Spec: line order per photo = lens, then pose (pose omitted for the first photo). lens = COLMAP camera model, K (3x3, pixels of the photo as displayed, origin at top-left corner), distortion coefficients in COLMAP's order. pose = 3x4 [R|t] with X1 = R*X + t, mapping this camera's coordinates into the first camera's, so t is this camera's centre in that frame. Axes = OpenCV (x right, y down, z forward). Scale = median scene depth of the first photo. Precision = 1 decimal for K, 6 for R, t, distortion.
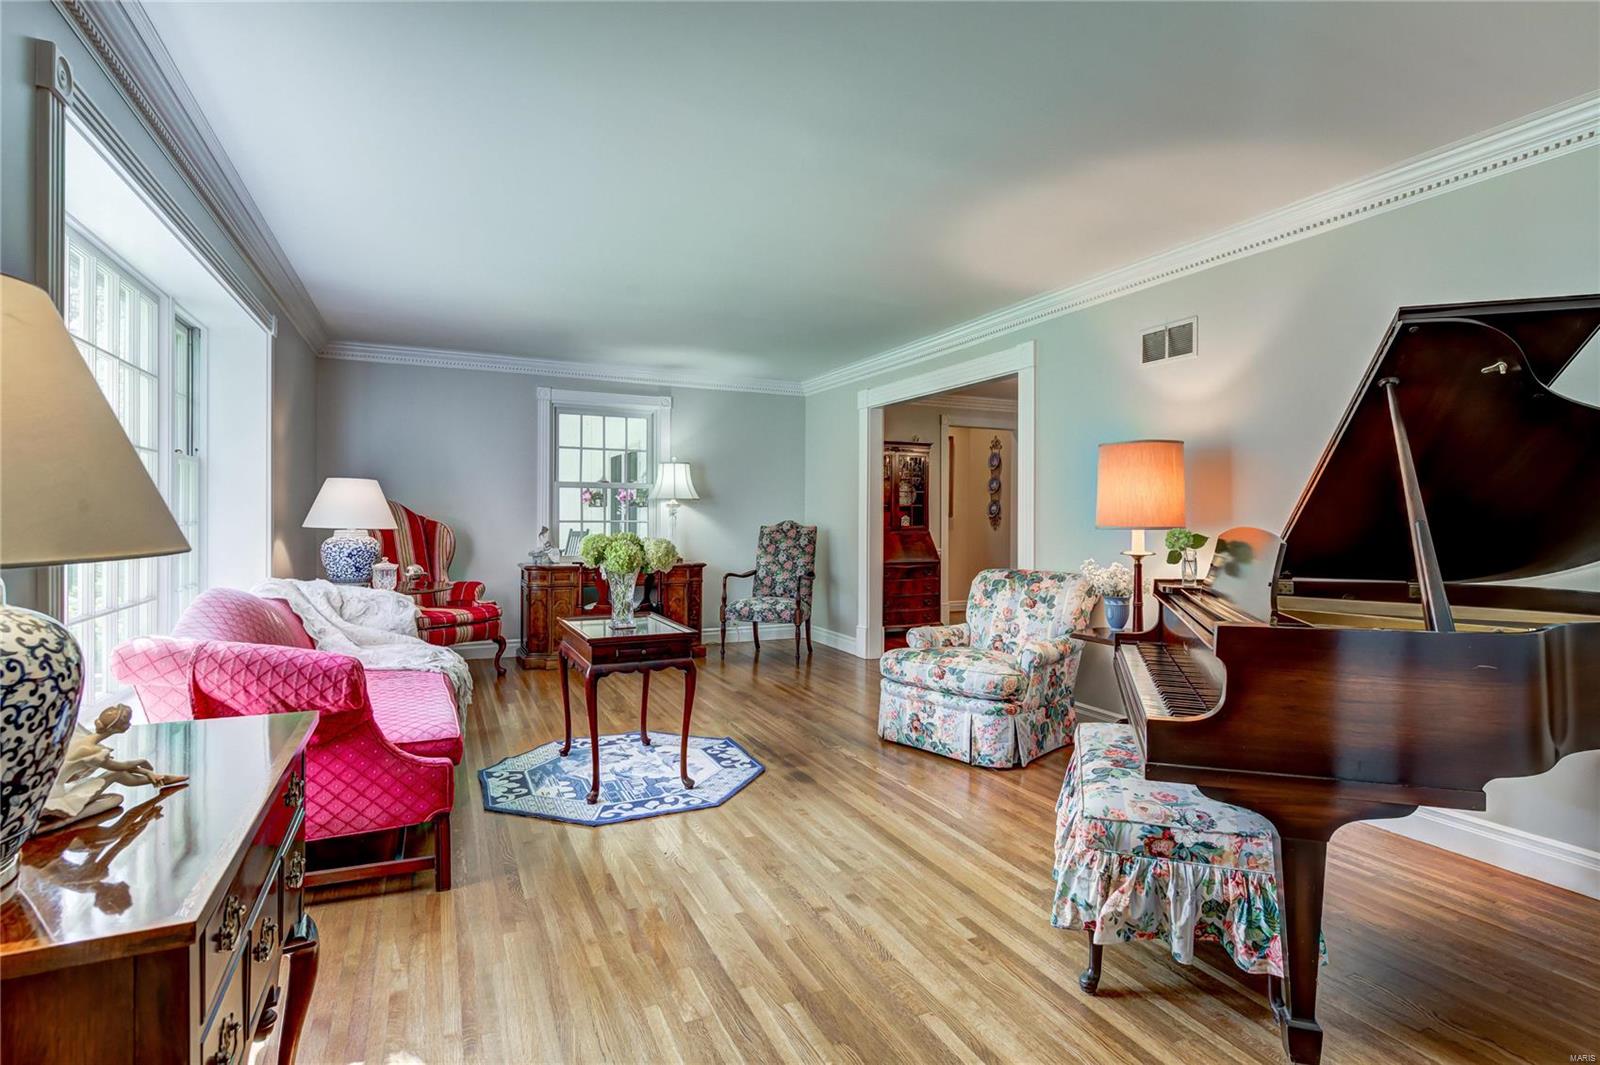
lens RADIAL K [[790.5, 0, 795.9], [0, 790.5, 524.3], [0, 0, 1]] dist [-0.003246, 0.000319]
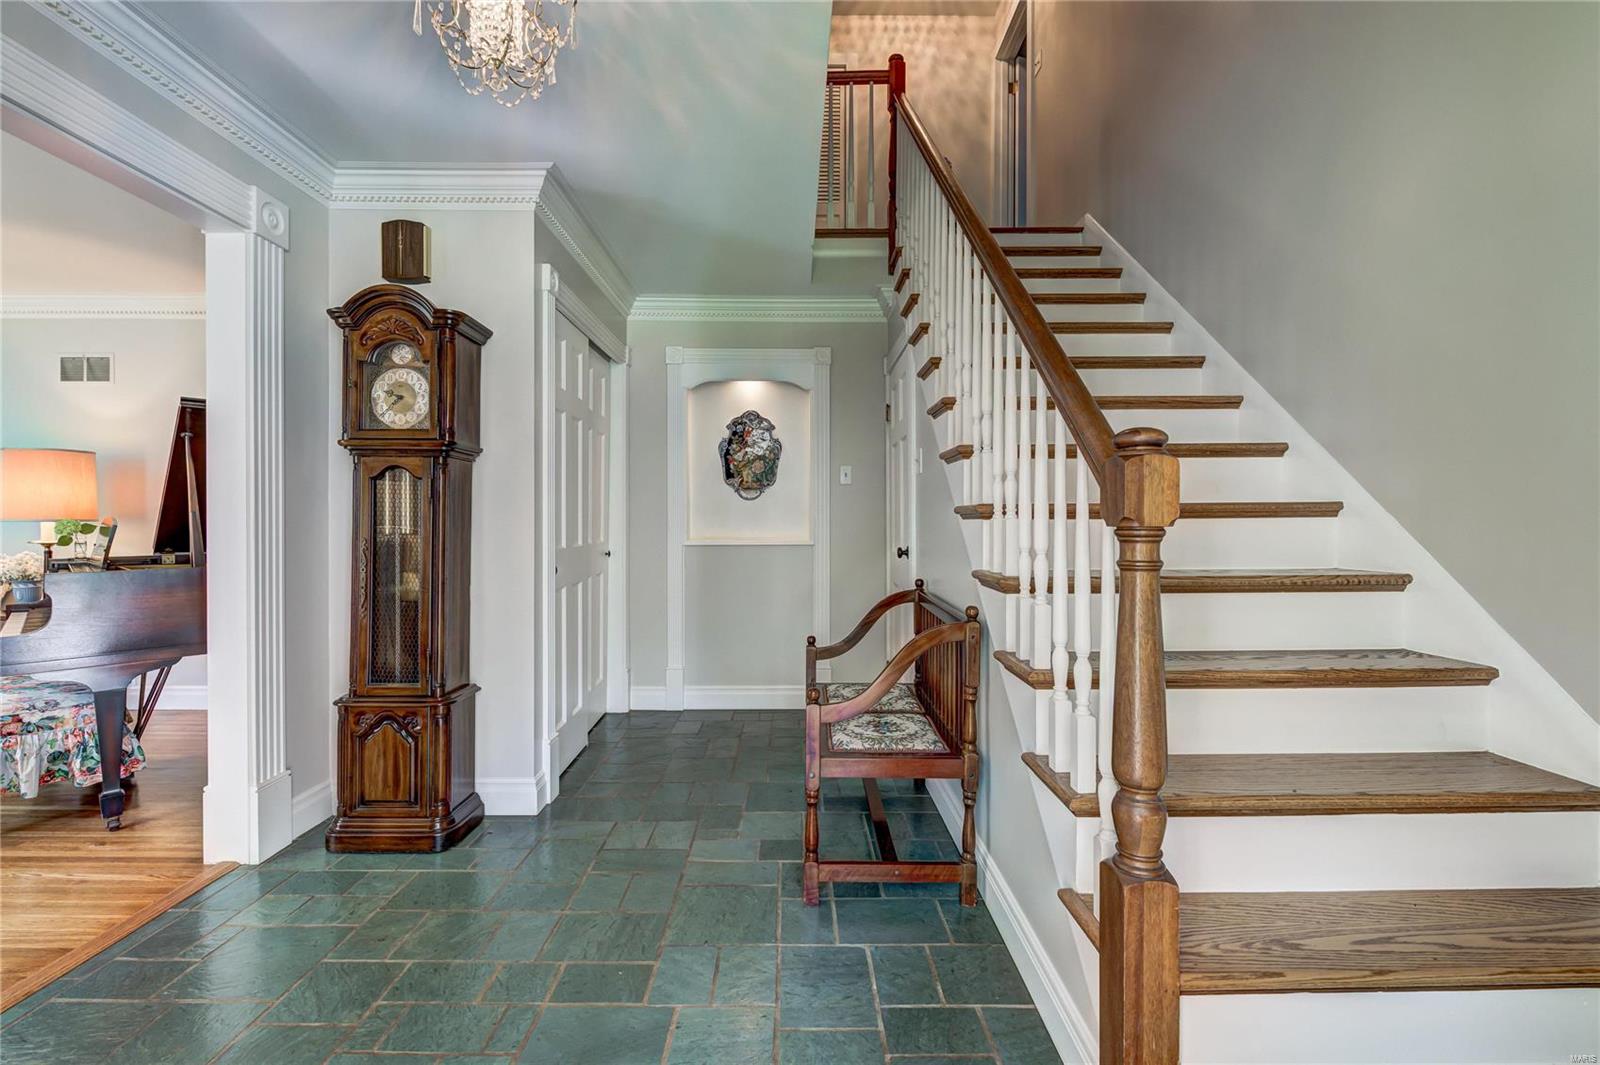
lens RADIAL K [[703.5, 0, 800.9], [0, 703.5, 532.3], [0, 0, 1]] dist [0.000690, 0.000117]
pose [[0.411615, -0.009381, 0.911310, -0.134512], [0.002351, 0.999955, 0.009231, 0.028507], [-0.911355, -0.001657, 0.411618, -0.921125]]
